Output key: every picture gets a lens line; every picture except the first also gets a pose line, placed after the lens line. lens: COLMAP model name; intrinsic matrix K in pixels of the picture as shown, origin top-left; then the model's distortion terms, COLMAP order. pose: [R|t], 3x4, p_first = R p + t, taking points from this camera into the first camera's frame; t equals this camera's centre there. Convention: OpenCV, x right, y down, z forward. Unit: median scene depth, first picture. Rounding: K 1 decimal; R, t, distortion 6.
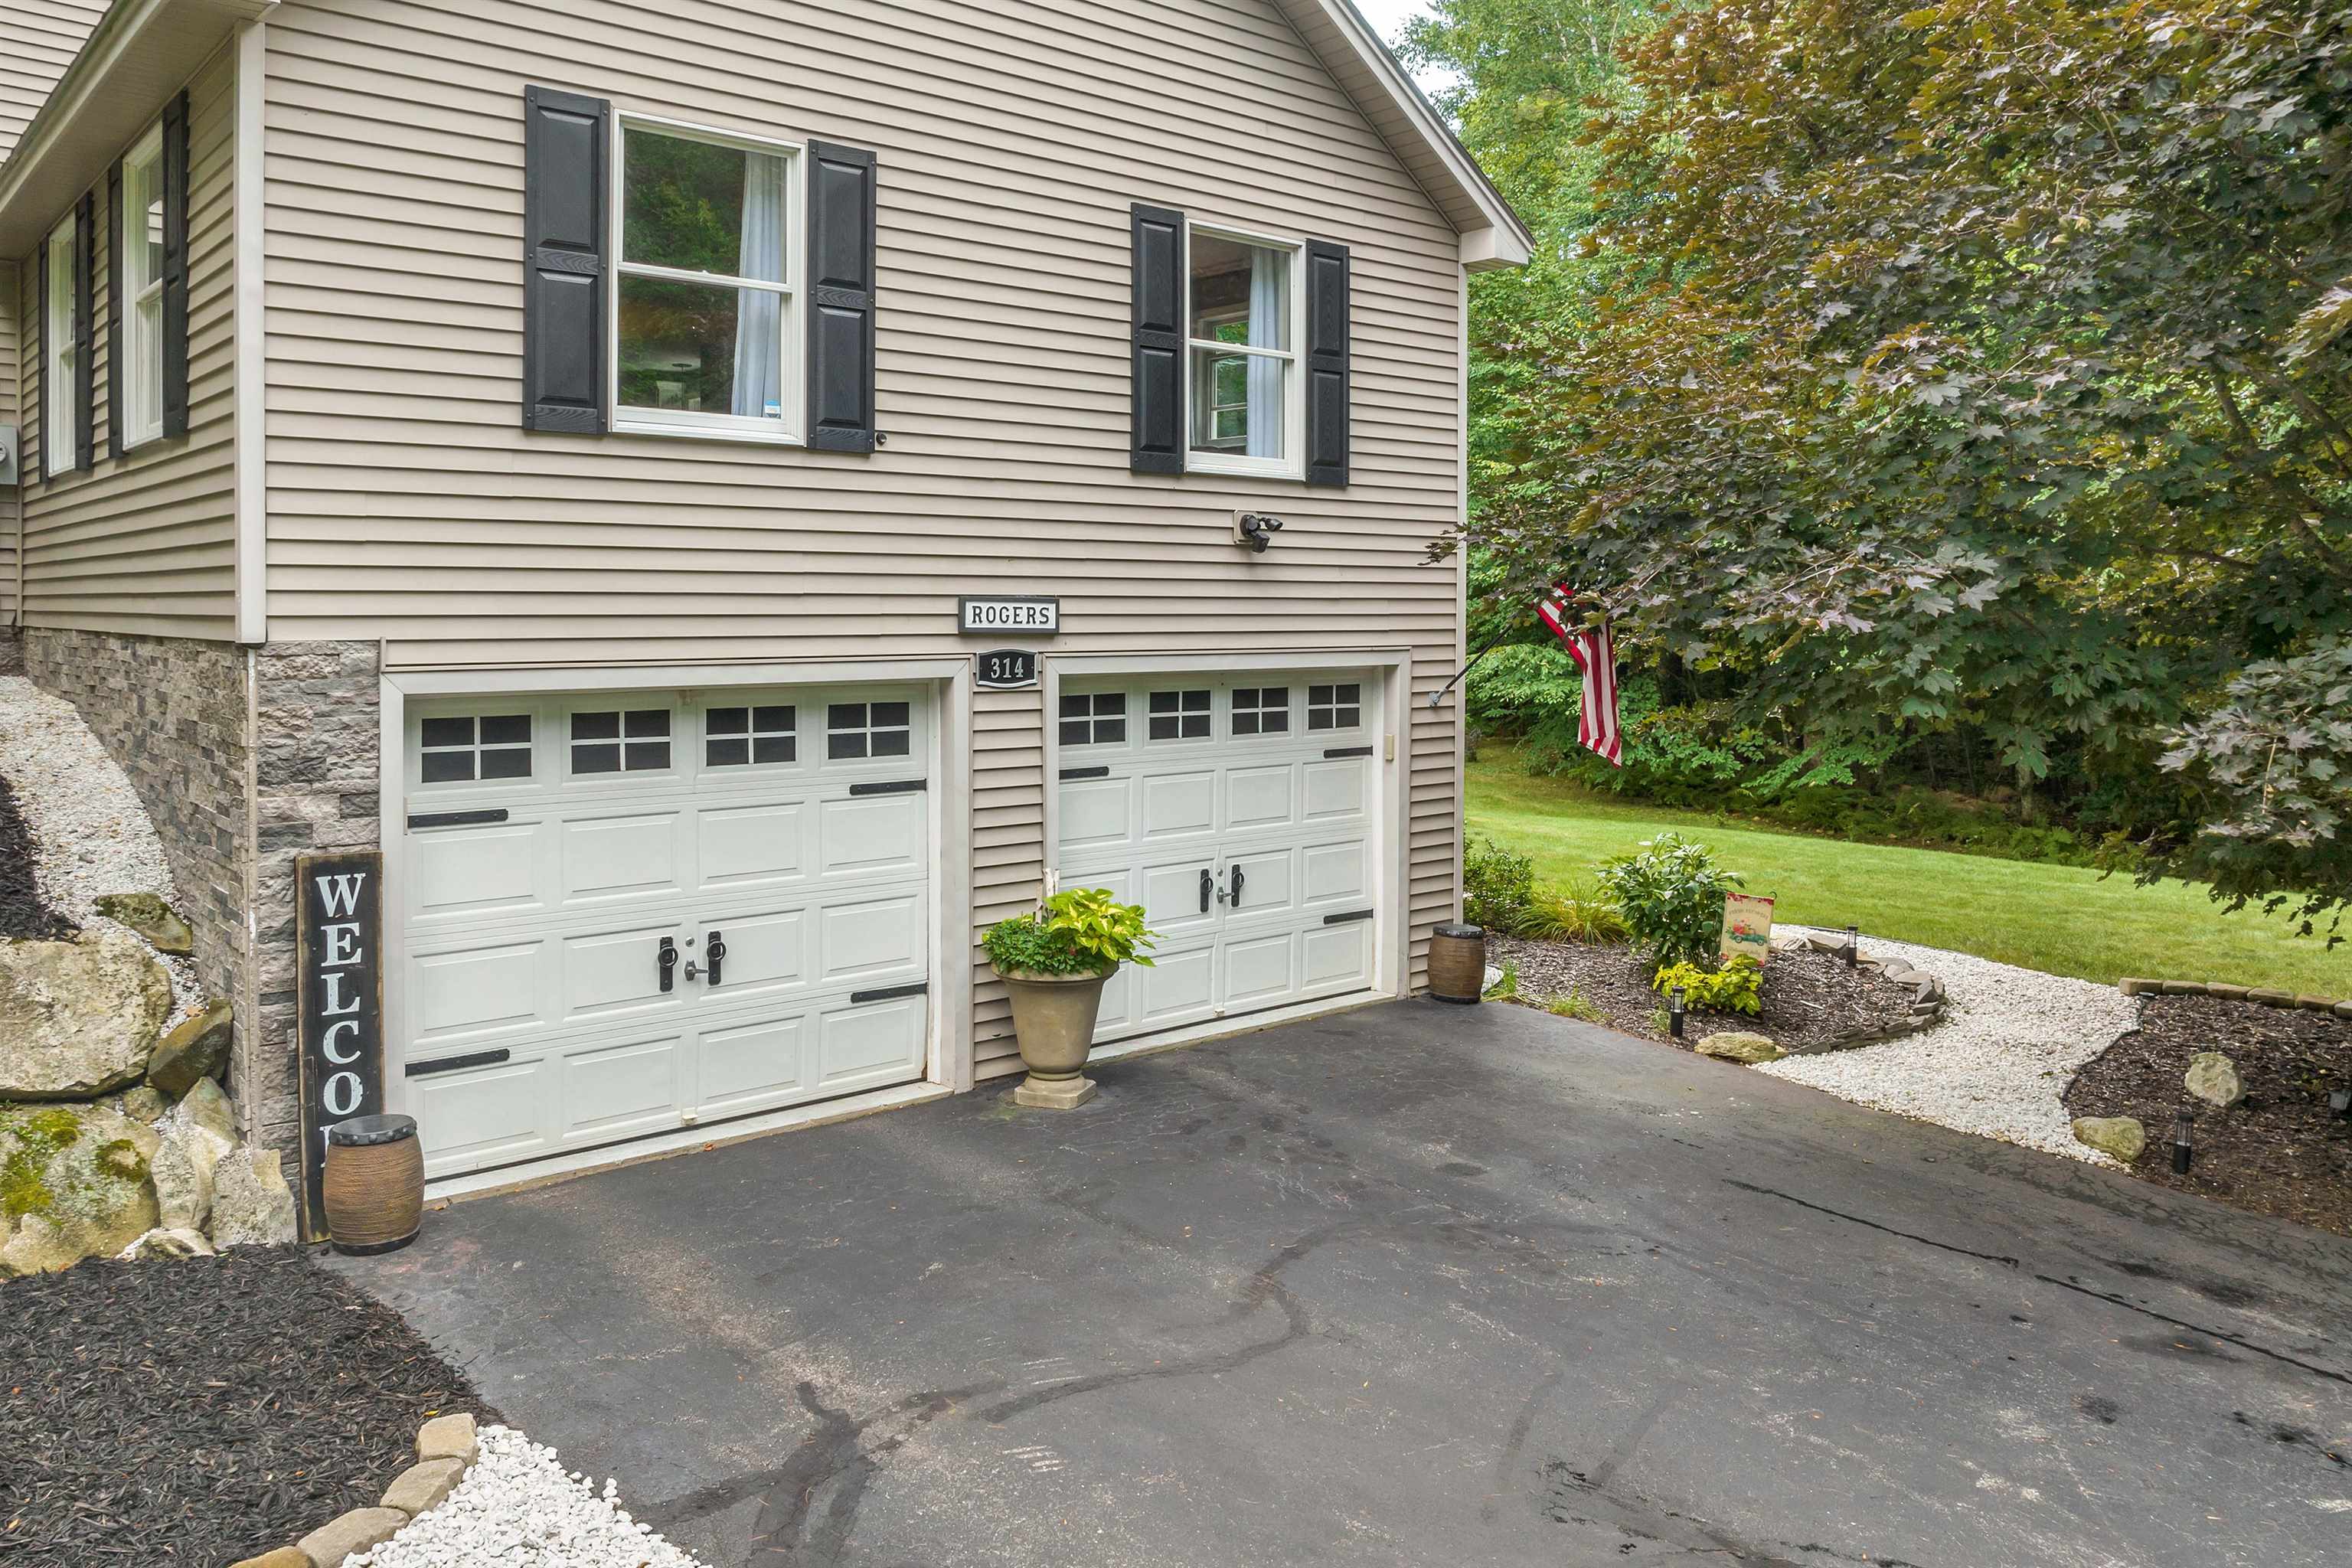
lens RADIAL K [[1722.8, 0, 1162.3], [0, 1722.8, 653.0], [0, 0, 1]] dist [-0.007973, -0.036049]
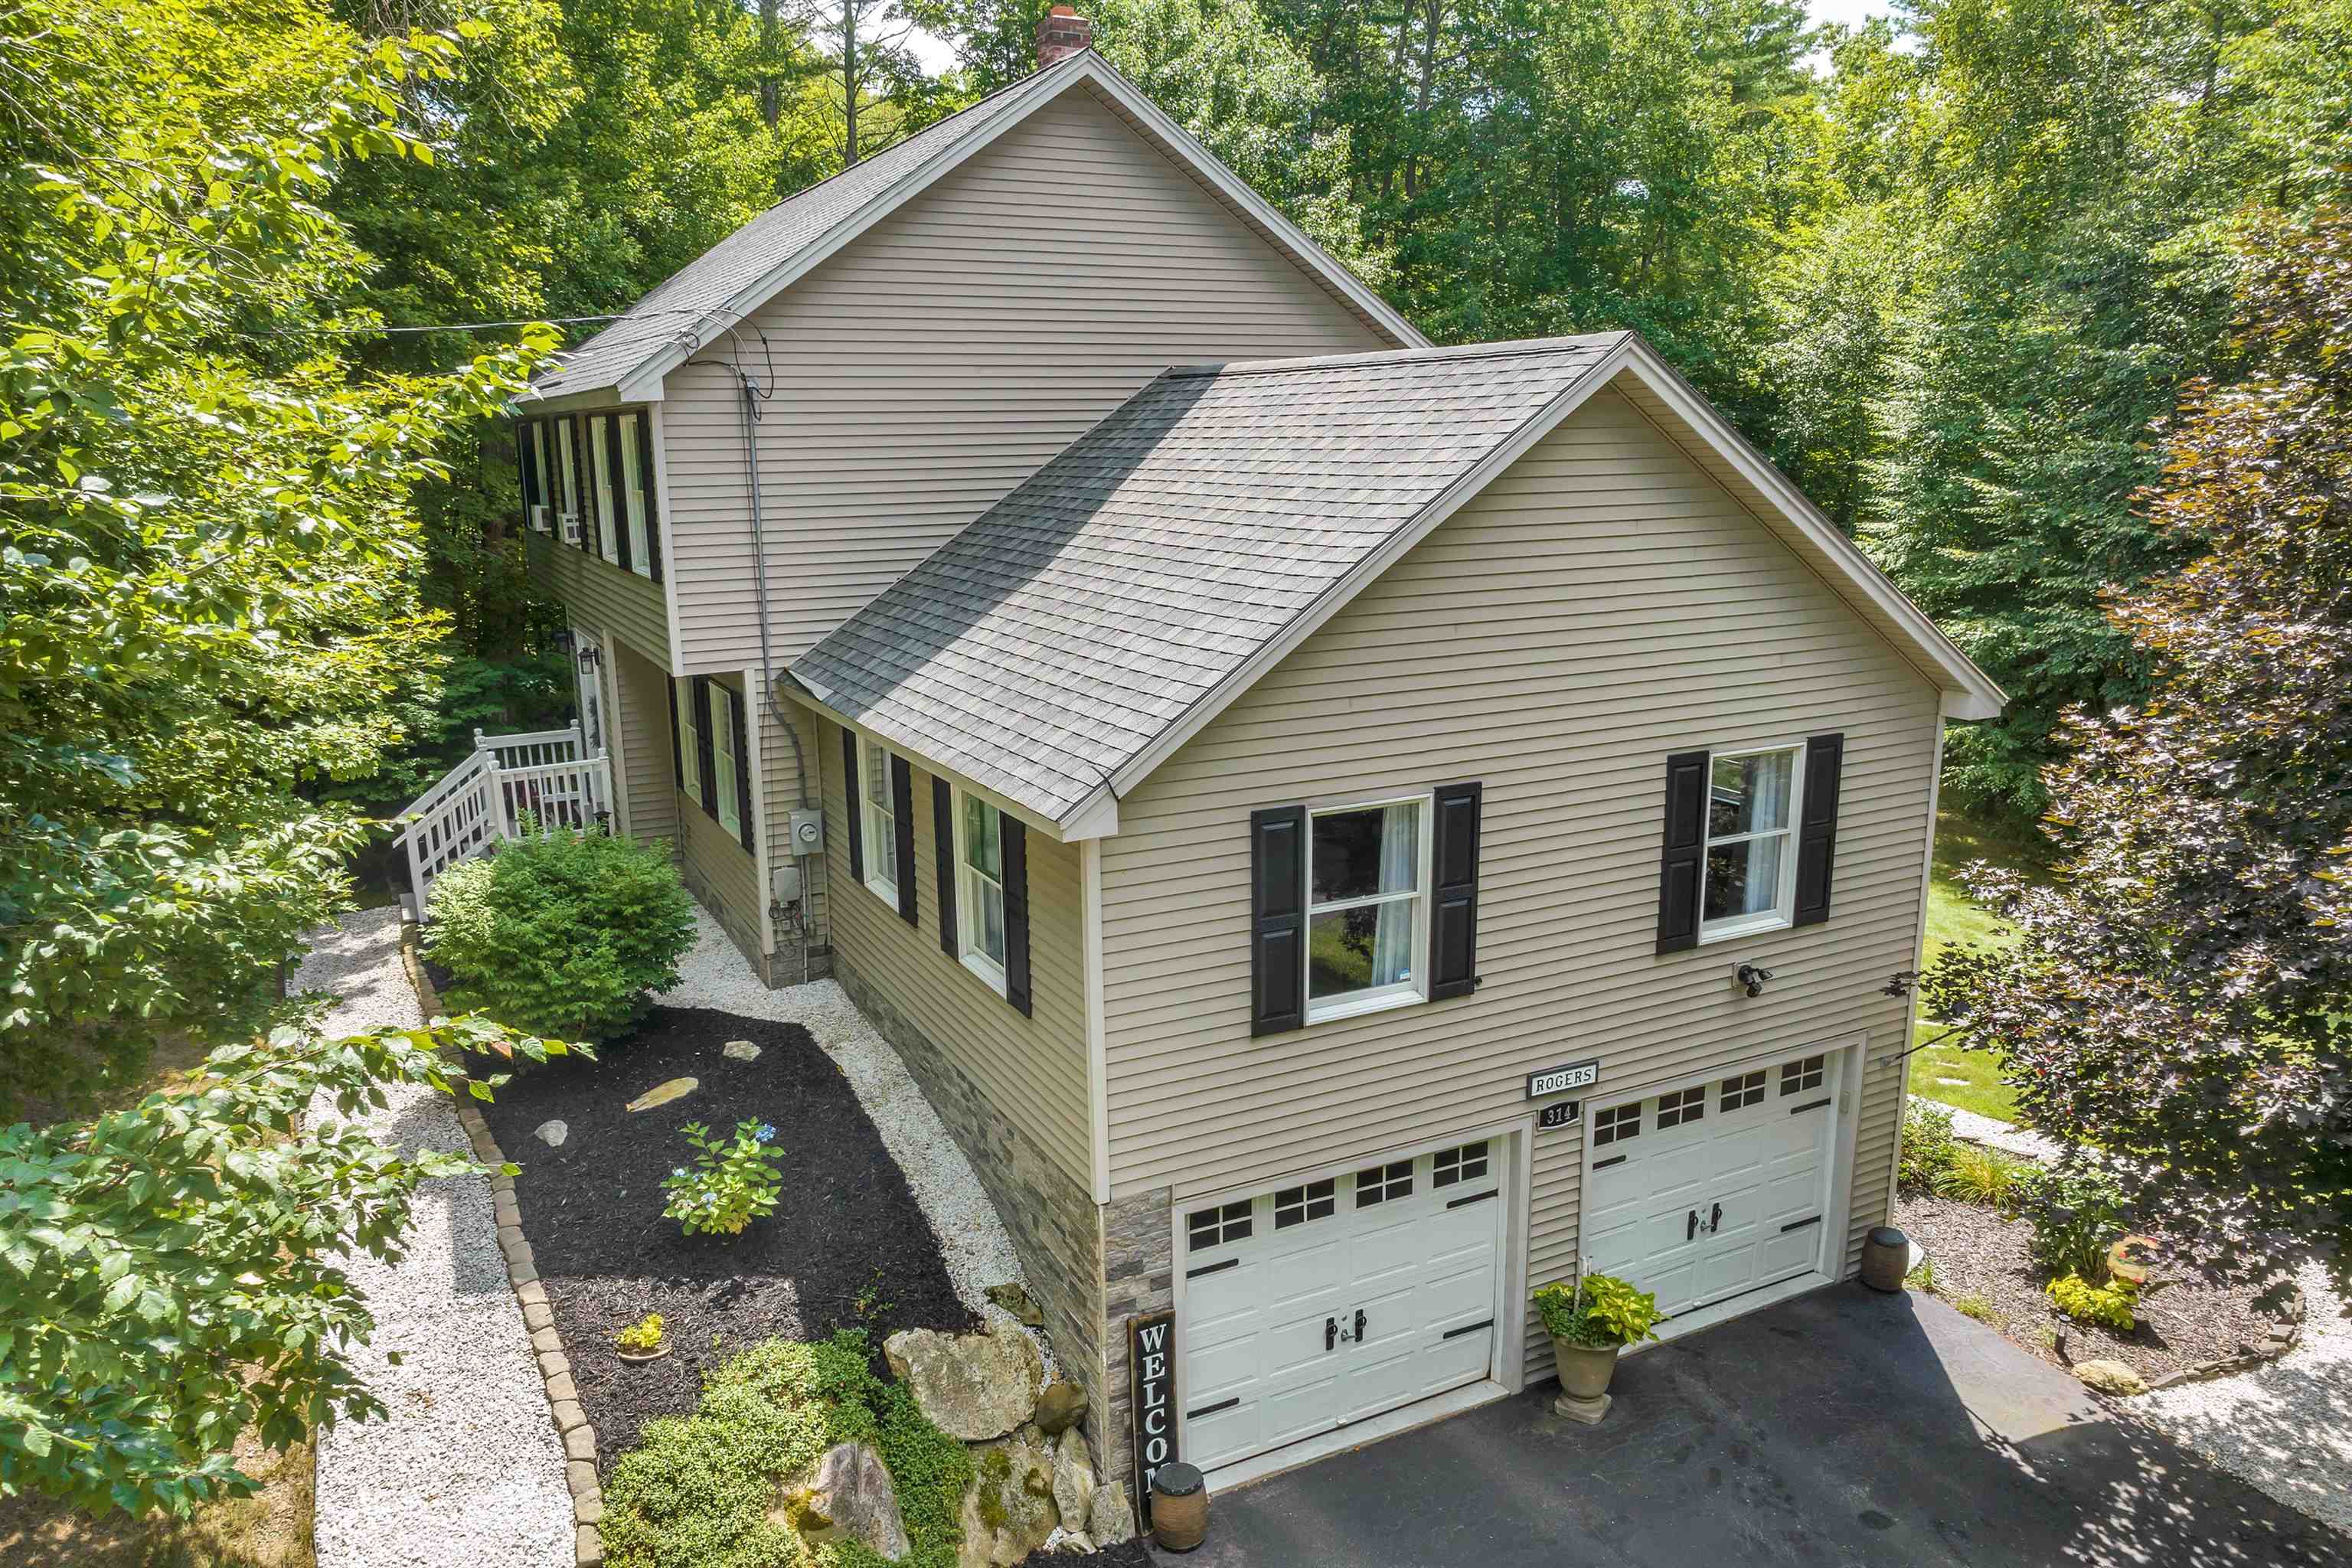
lens RADIAL K [[1647.0, 0, 1179.4], [0, 1647.0, 863.3], [0, 0, 1]] dist [-0.040068, -0.003360]
pose [[0.971670, 0.040825, -0.232789, -0.096774], [0.013496, 0.973776, 0.227107, -0.539149], [0.235956, -0.223815, 0.945638, -0.292906]]
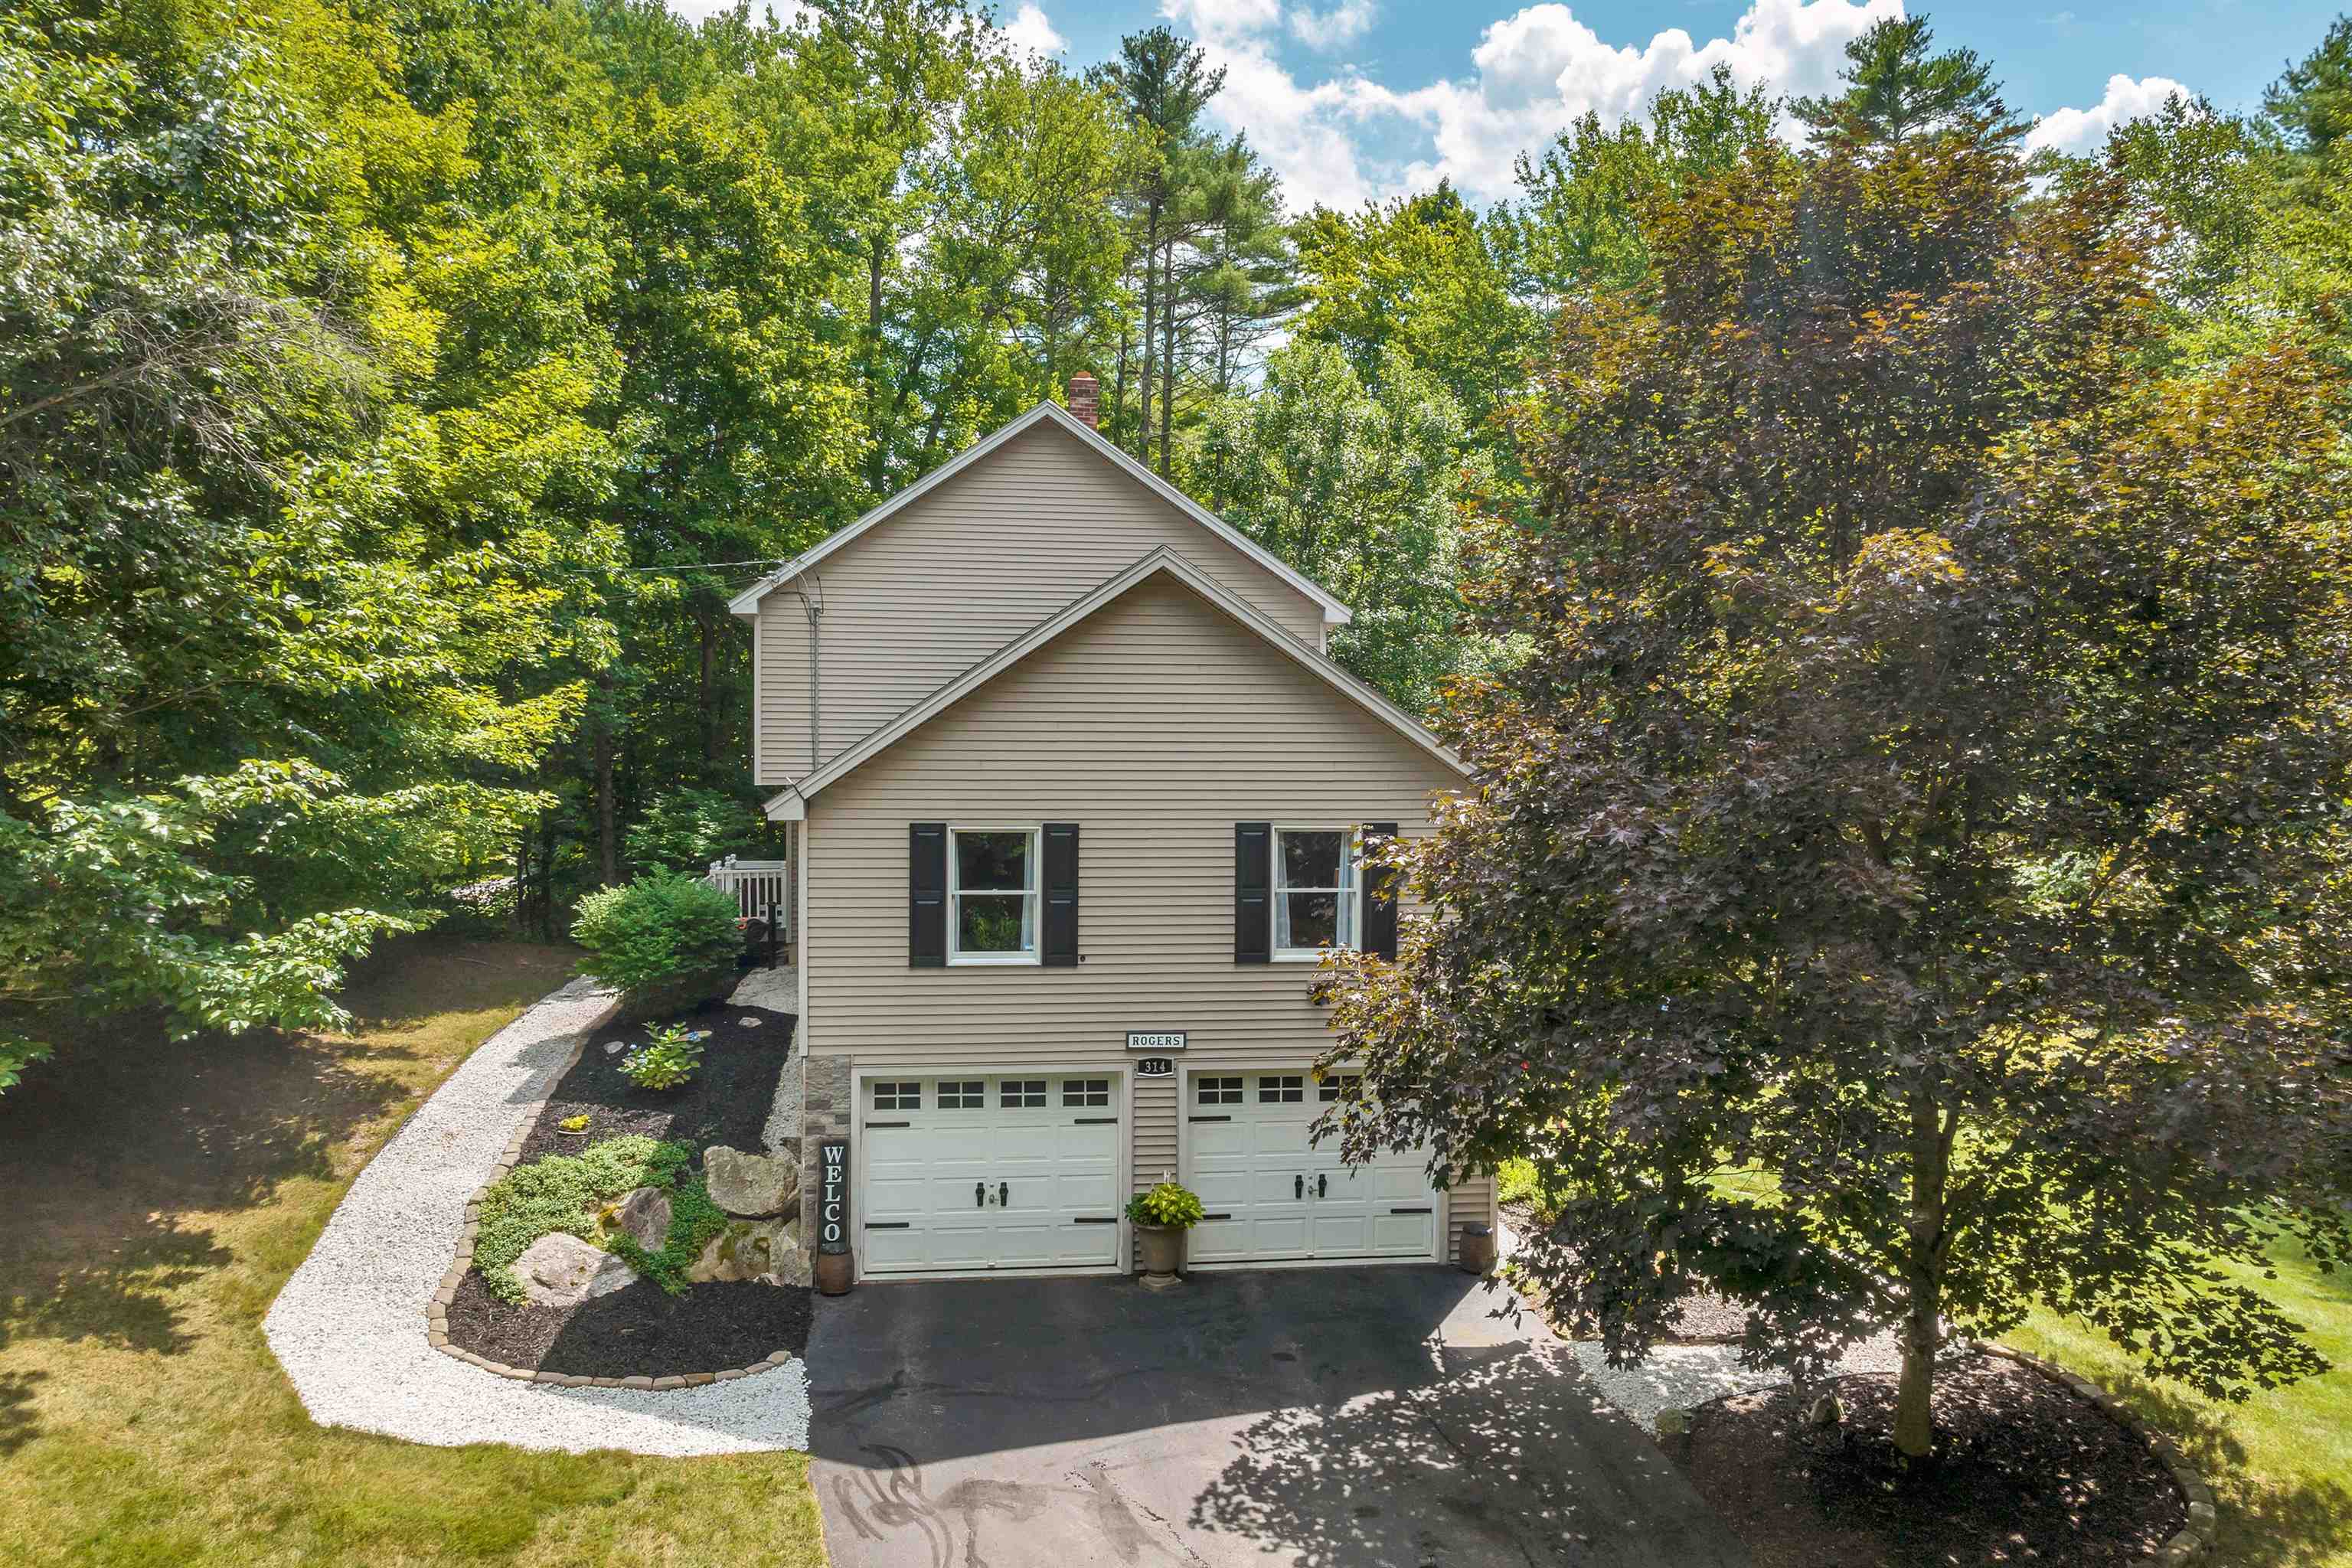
lens RADIAL K [[1684.9, 0, 1176.0], [0, 1684.9, 784.0], [0, 0, 1]] dist [-0.032458, -0.000349]
pose [[0.834047, 0.014894, -0.551493, 1.103703], [-0.018358, 0.999831, -0.000760, -0.350343], [0.551388, 0.010758, 0.834179, -0.679163]]
